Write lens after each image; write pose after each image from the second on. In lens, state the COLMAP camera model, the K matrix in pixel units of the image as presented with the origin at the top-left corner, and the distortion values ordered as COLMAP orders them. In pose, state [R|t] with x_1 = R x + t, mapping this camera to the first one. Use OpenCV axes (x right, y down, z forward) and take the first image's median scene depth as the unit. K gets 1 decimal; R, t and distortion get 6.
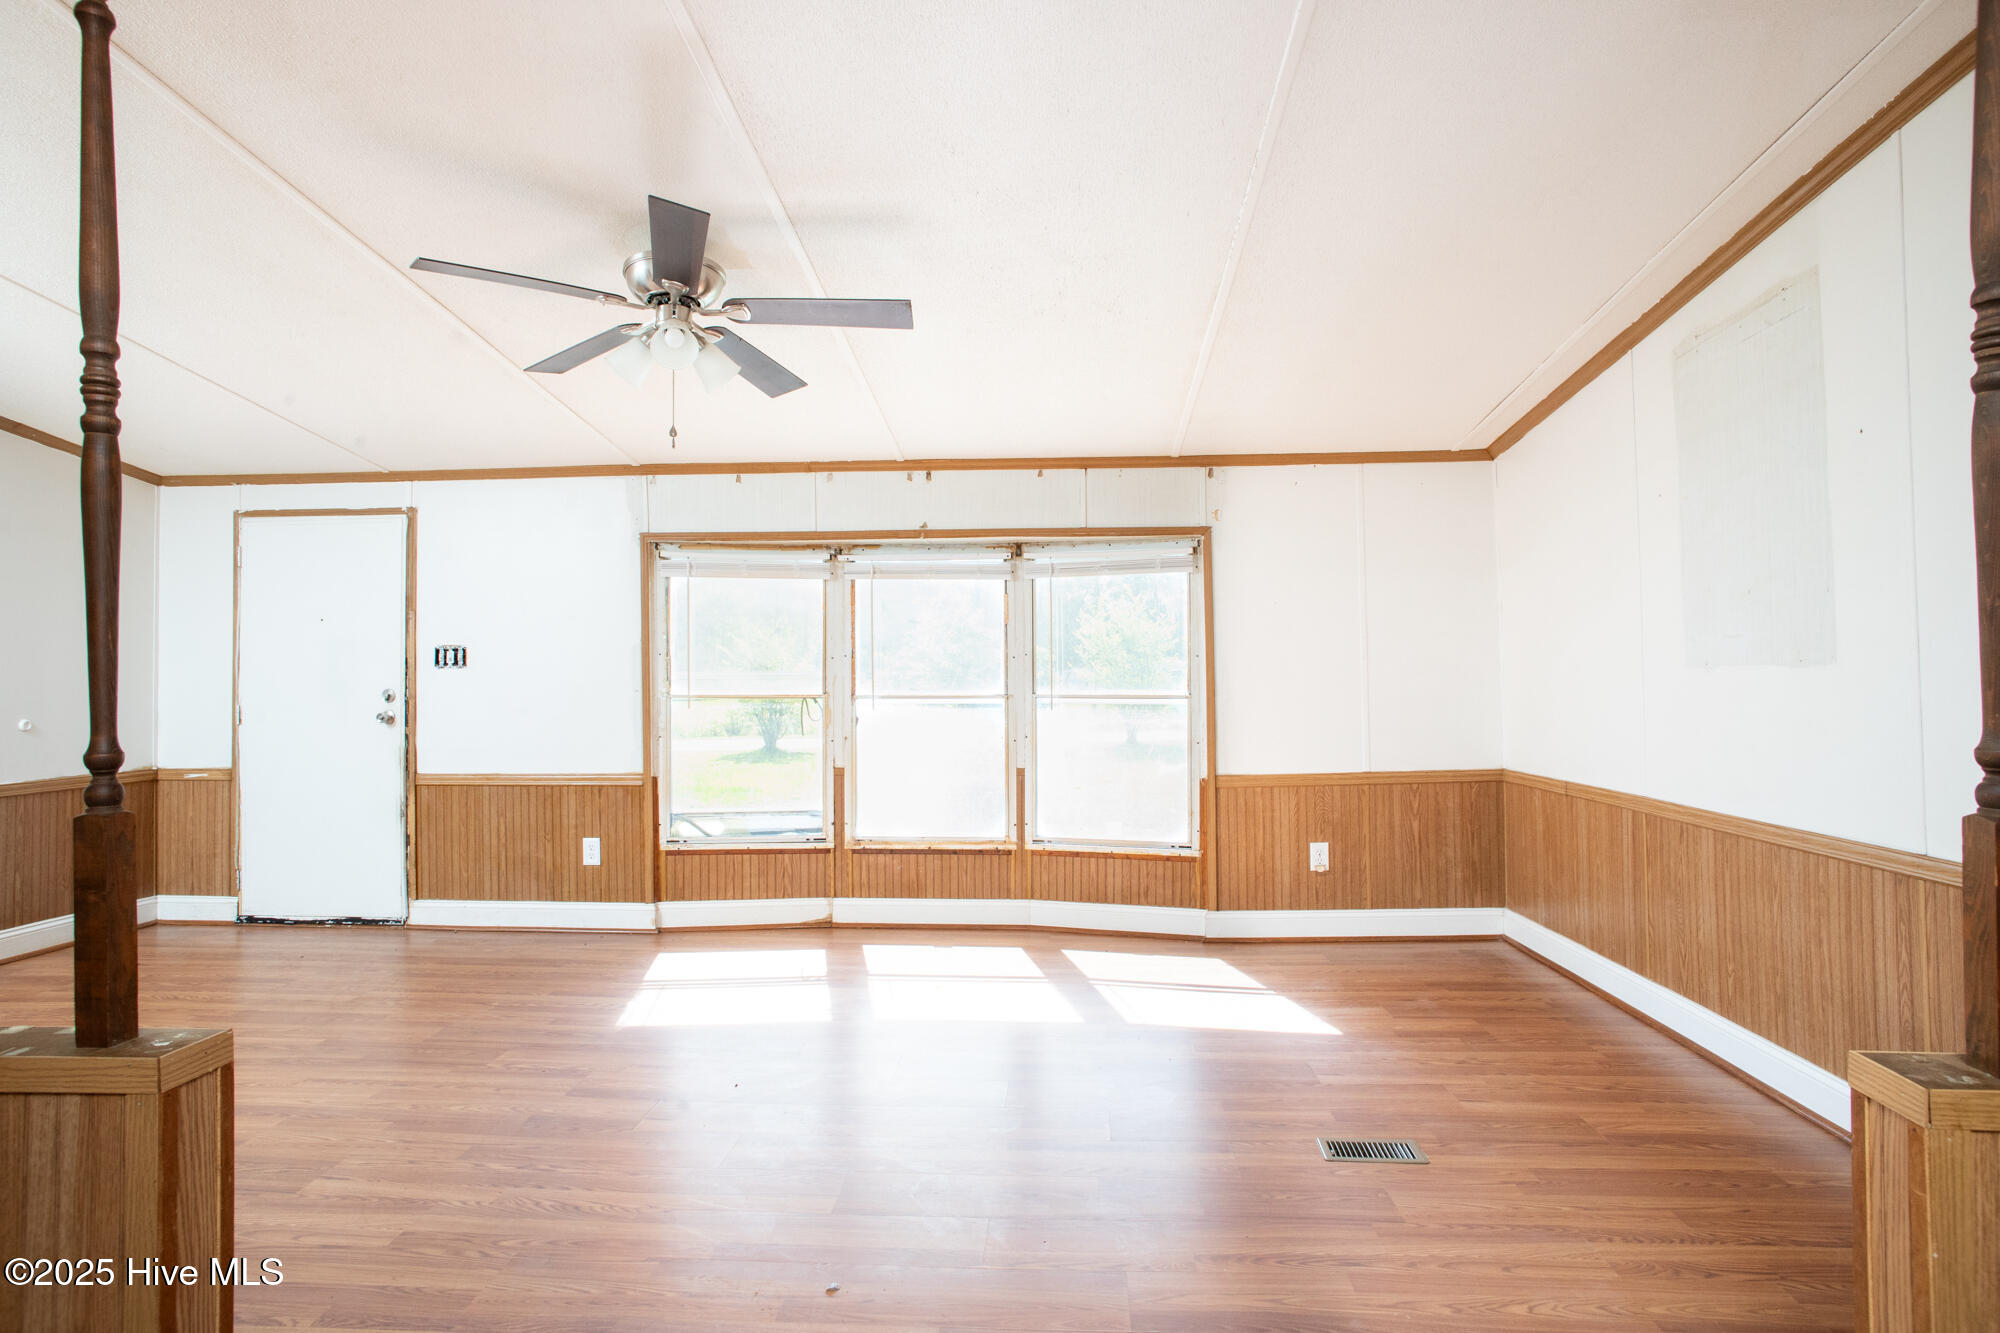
lens RADIAL K [[1131.9, 0, 996.5], [0, 1131.9, 663.6], [0, 0, 1]] dist [-0.068603, 0.050564]
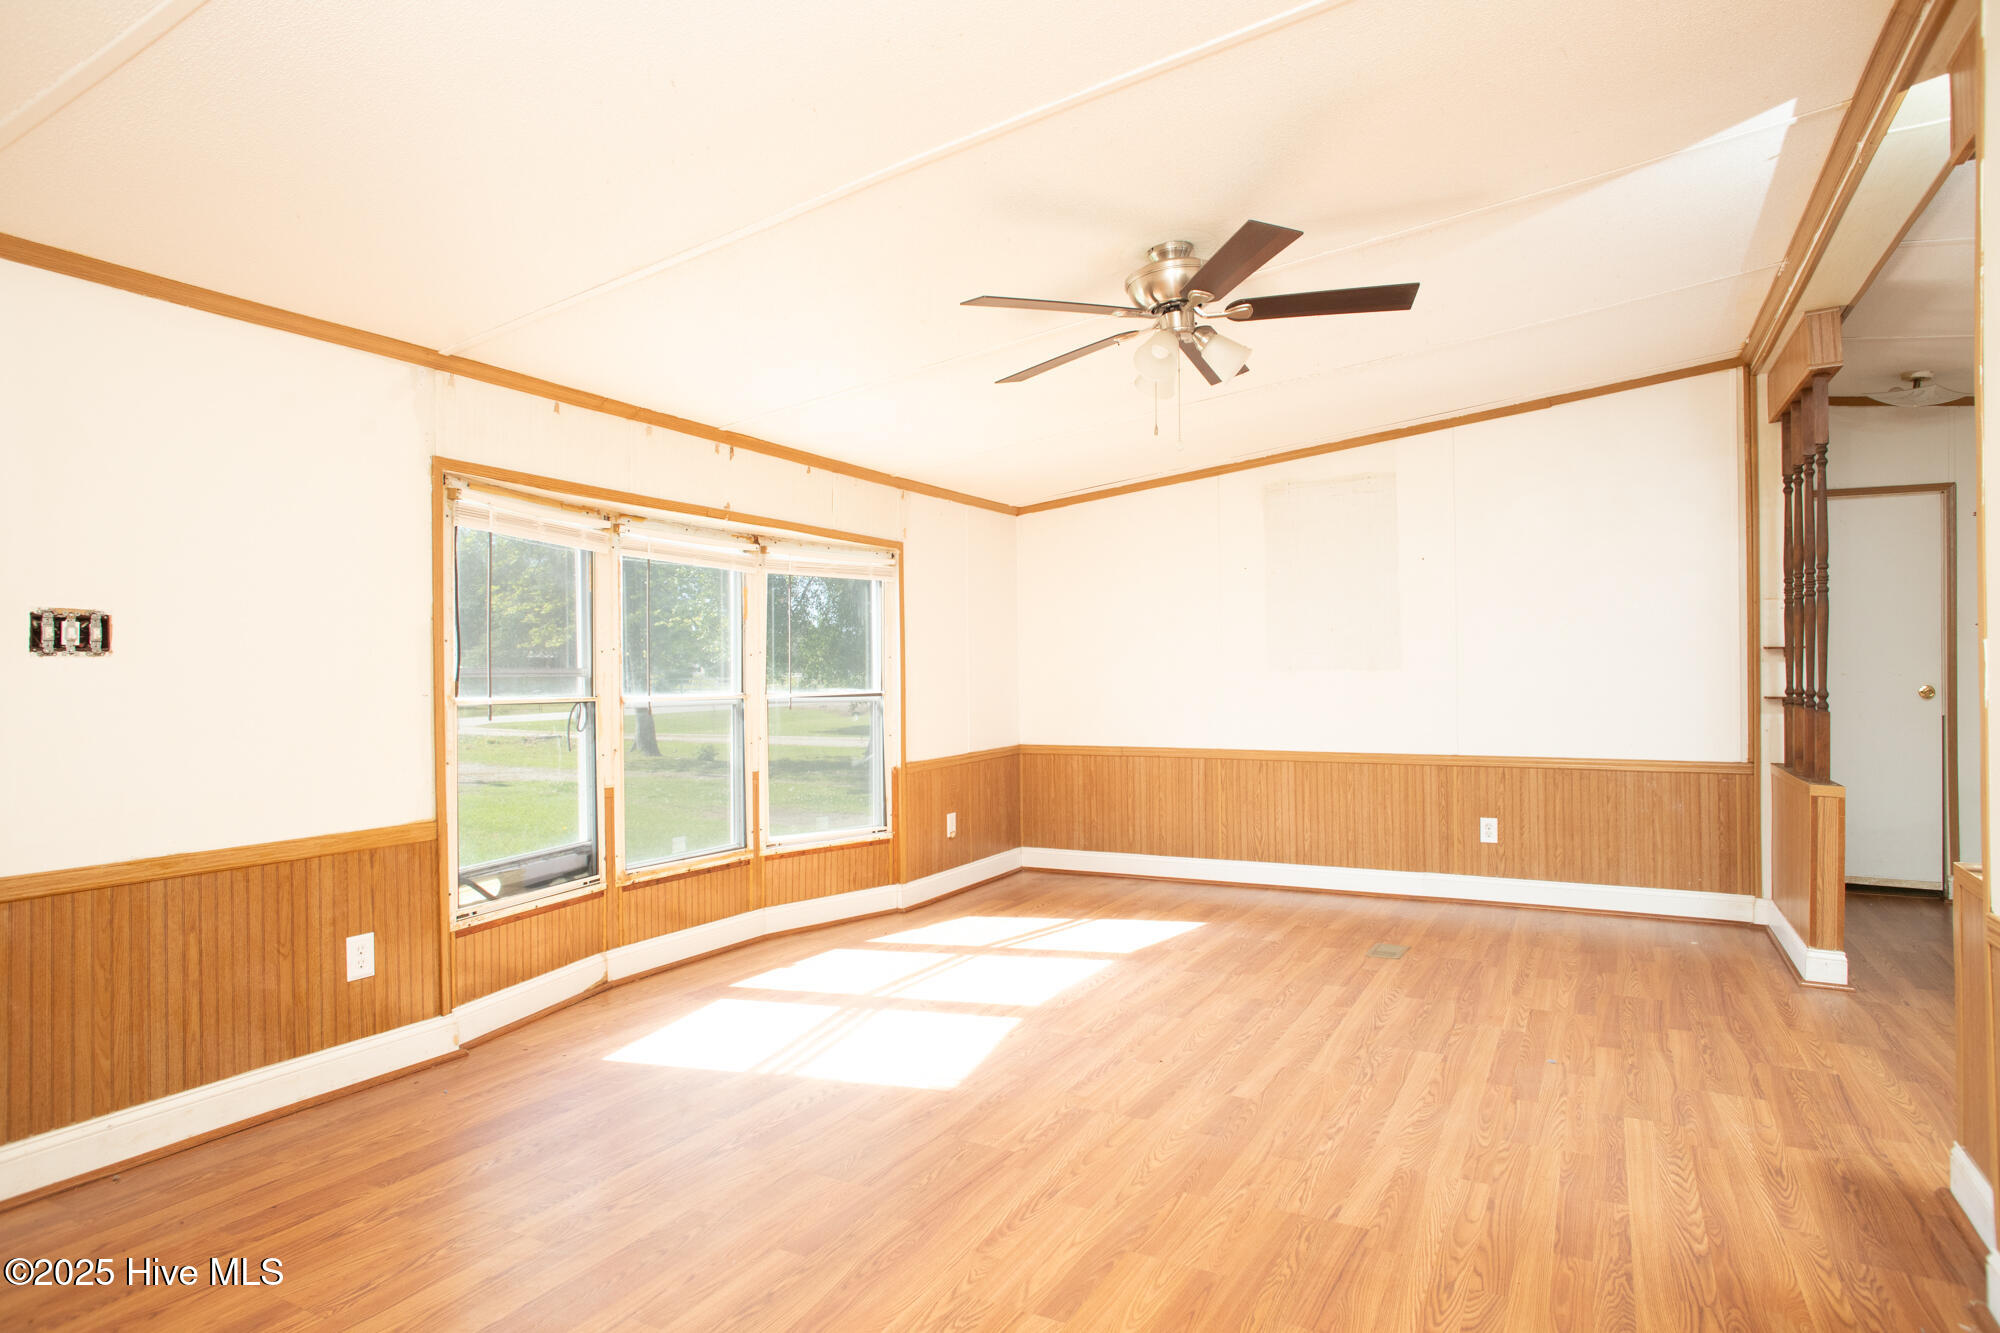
lens RADIAL K [[1131.9, 0, 996.5], [0, 1131.9, 663.6], [0, 0, 1]] dist [-0.068603, 0.050564]
pose [[0.421716, 0.011949, 0.906649, -0.768665], [-0.010314, 0.999912, -0.008381, 0.007580], [-0.906669, -0.005816, 0.421802, 0.424502]]
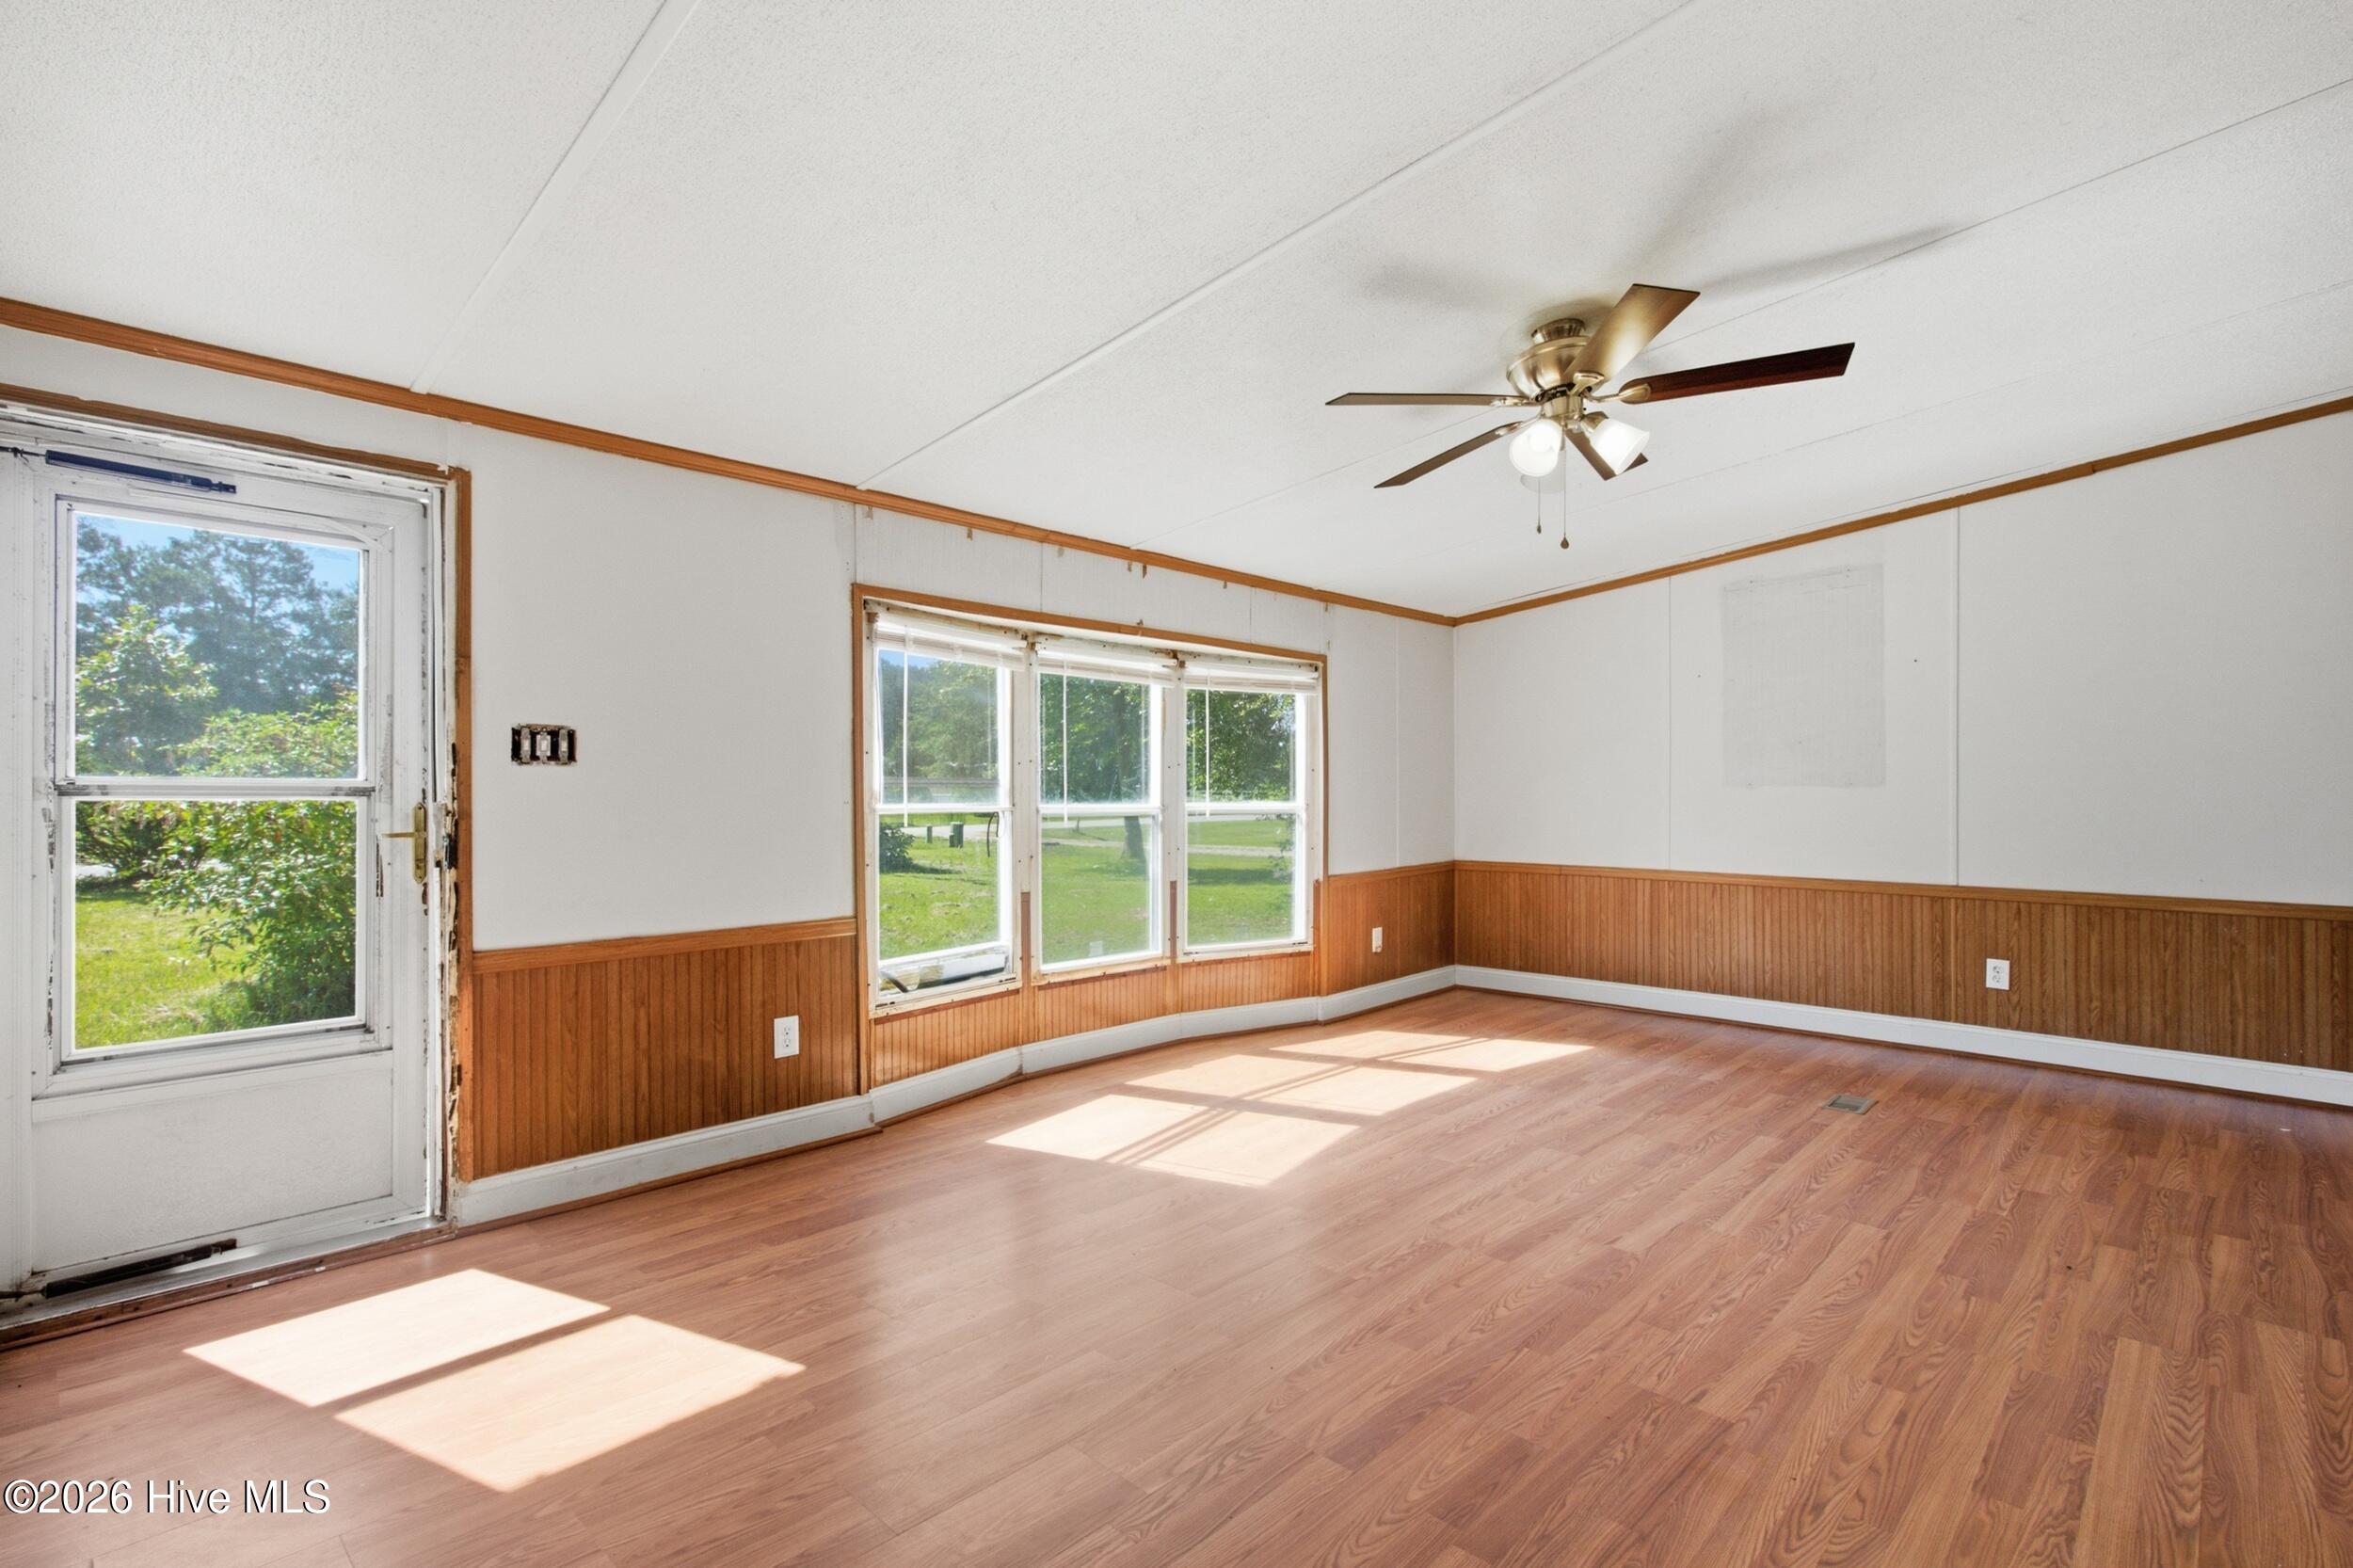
lens RADIAL K [[1101.5, 0, 1193.2], [0, 1101.5, 795.5], [0, 0, 1]] dist [0.002736, 0.001652]
pose [[0.639907, 0.001981, 0.768450, -0.720482], [-0.017901, 0.999764, 0.012329, 0.006941], [-0.768244, -0.021645, 0.639791, 0.378489]]
